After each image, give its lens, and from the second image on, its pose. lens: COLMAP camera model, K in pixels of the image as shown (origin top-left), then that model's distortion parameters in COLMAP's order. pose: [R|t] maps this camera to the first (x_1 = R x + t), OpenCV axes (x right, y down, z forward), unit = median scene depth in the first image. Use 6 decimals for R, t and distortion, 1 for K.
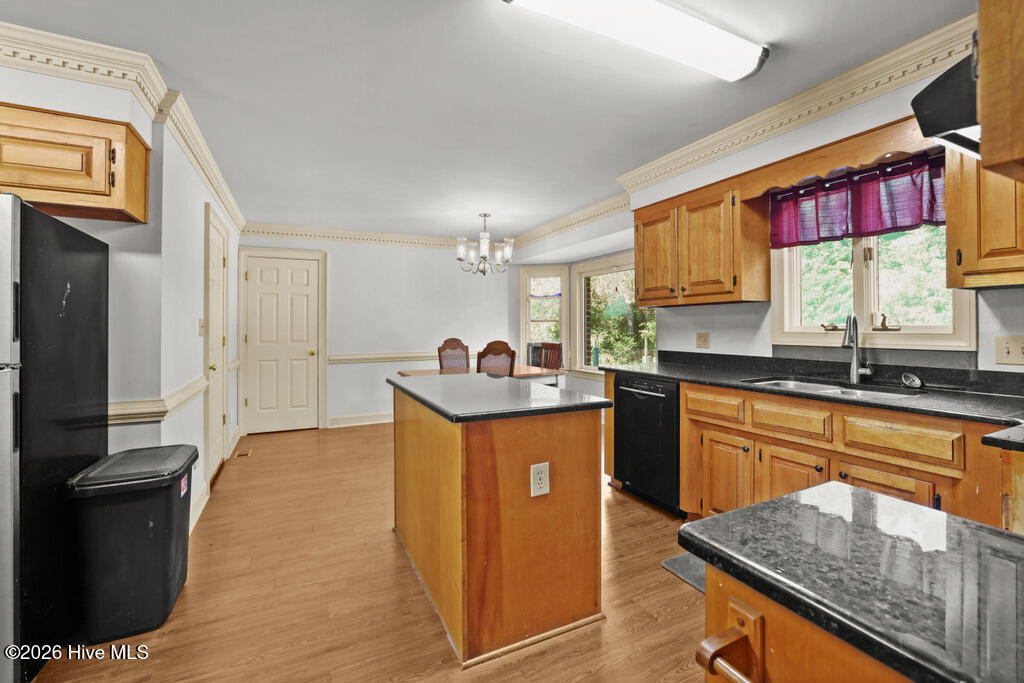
lens RADIAL K [[449.4, 0, 520.1], [0, 449.4, 322.9], [0, 0, 1]] dist [-0.017087, 0.009362]
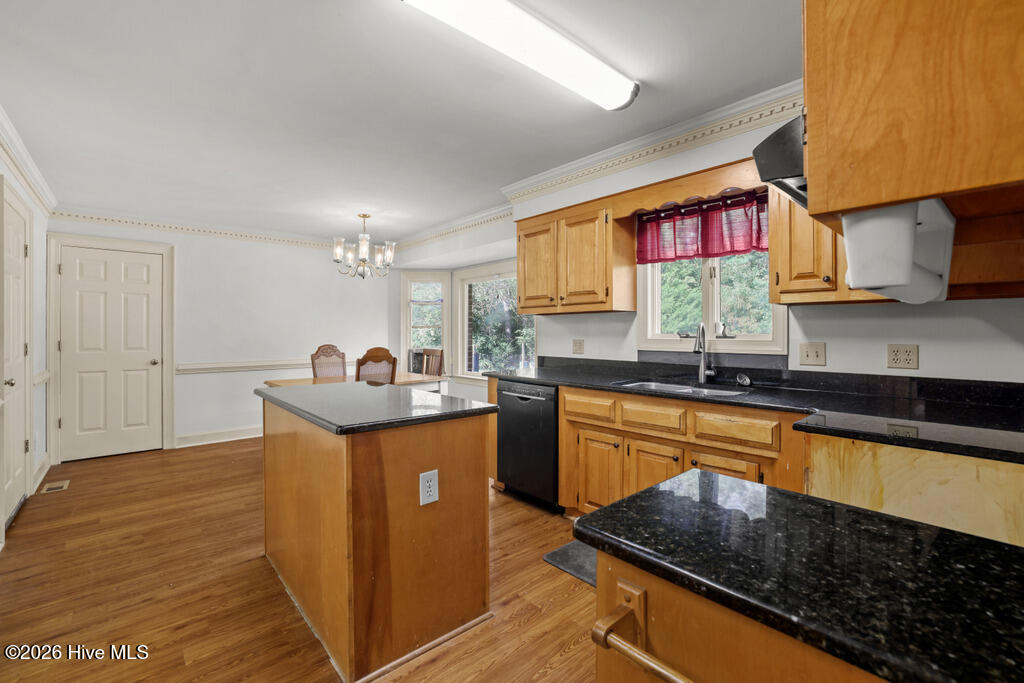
lens RADIAL K [[449.4, 0, 513.3], [0, 449.4, 331.4], [0, 0, 1]] dist [-0.017087, 0.009362]
pose [[0.966997, 0.005297, 0.254733, -0.023933], [-0.007103, 0.999956, 0.006169, -0.003080], [-0.254689, -0.007775, 0.966992, -0.003958]]
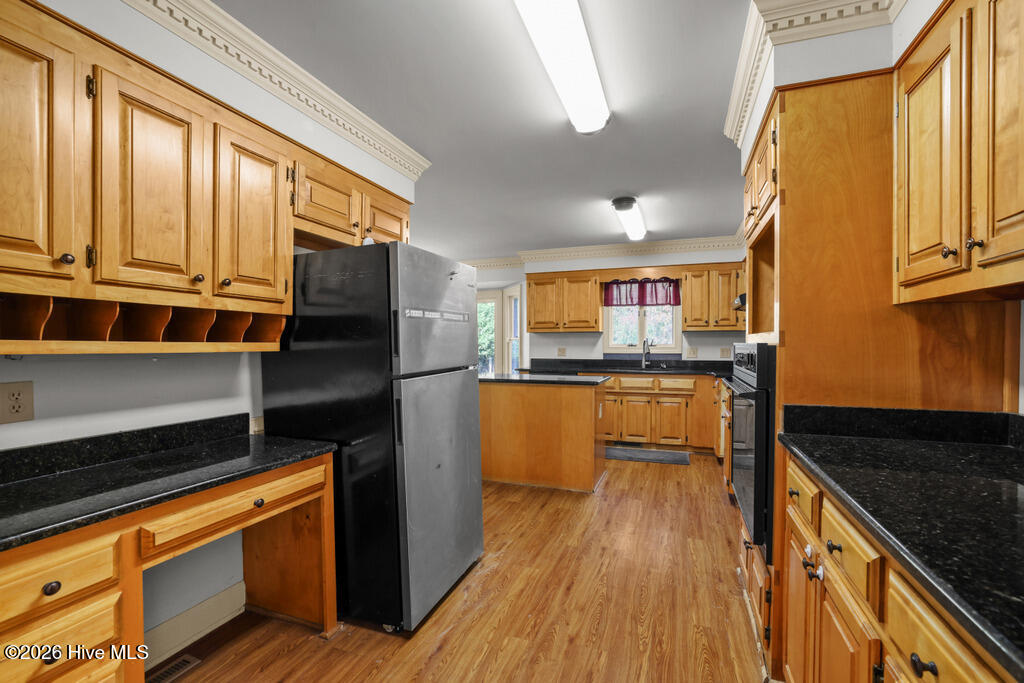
lens RADIAL K [[449.4, 0, 513.3], [0, 449.4, 349.8], [0, 0, 1]] dist [-0.017087, 0.009362]
pose [[0.732196, -0.007444, 0.681053, -1.307752], [-0.007274, 0.999798, 0.018748, -0.002813], [-0.681055, -0.018681, 0.731994, -0.255910]]
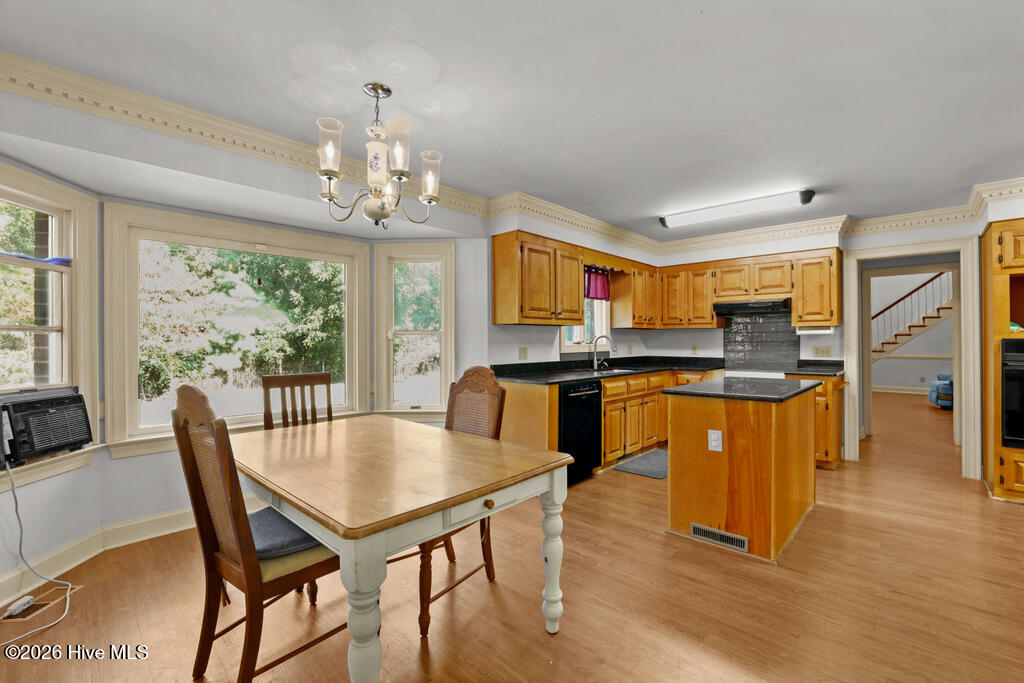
lens RADIAL K [[449.4, 0, 516.8], [0, 449.4, 345.2], [0, 0, 1]] dist [-0.017087, 0.009362]
pose [[-0.351974, 0.004906, 0.935997, -1.031071], [0.006094, 0.999977, -0.002950, 0.026218], [-0.935990, 0.004666, -0.351996, 1.981616]]
